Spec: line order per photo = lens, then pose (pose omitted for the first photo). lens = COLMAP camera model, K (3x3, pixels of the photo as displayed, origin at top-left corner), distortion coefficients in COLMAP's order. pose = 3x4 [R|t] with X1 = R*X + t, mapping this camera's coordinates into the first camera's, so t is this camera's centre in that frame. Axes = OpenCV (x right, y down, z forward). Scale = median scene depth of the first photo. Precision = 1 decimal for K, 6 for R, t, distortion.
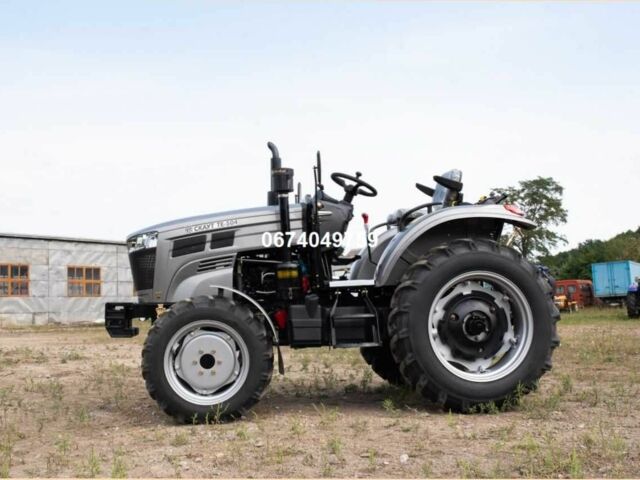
lens RADIAL K [[682.4, 0, 320.0], [0, 682.4, 240.0], [0, 0, 1]] dist [-0.051123, 0.055578]
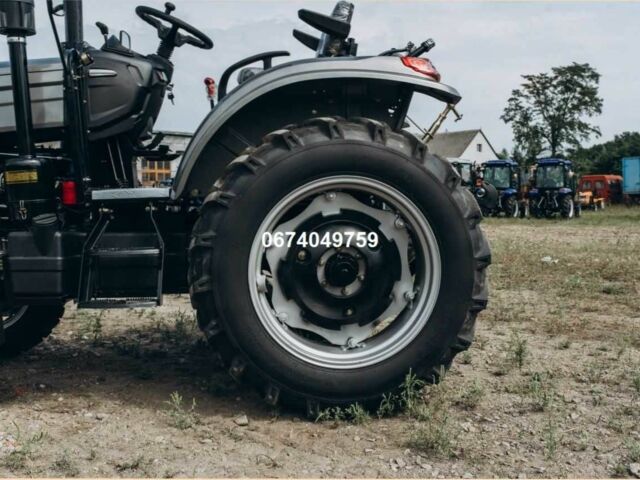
lens RADIAL K [[682.4, 0, 320.0], [0, 682.4, 240.0], [0, 0, 1]] dist [-0.051123, 0.055578]
pose [[0.998985, 0.015895, -0.042135, 0.208307], [-0.008930, 0.986976, 0.160621, 0.007014], [0.044139, -0.160082, 0.986116, 0.385148]]
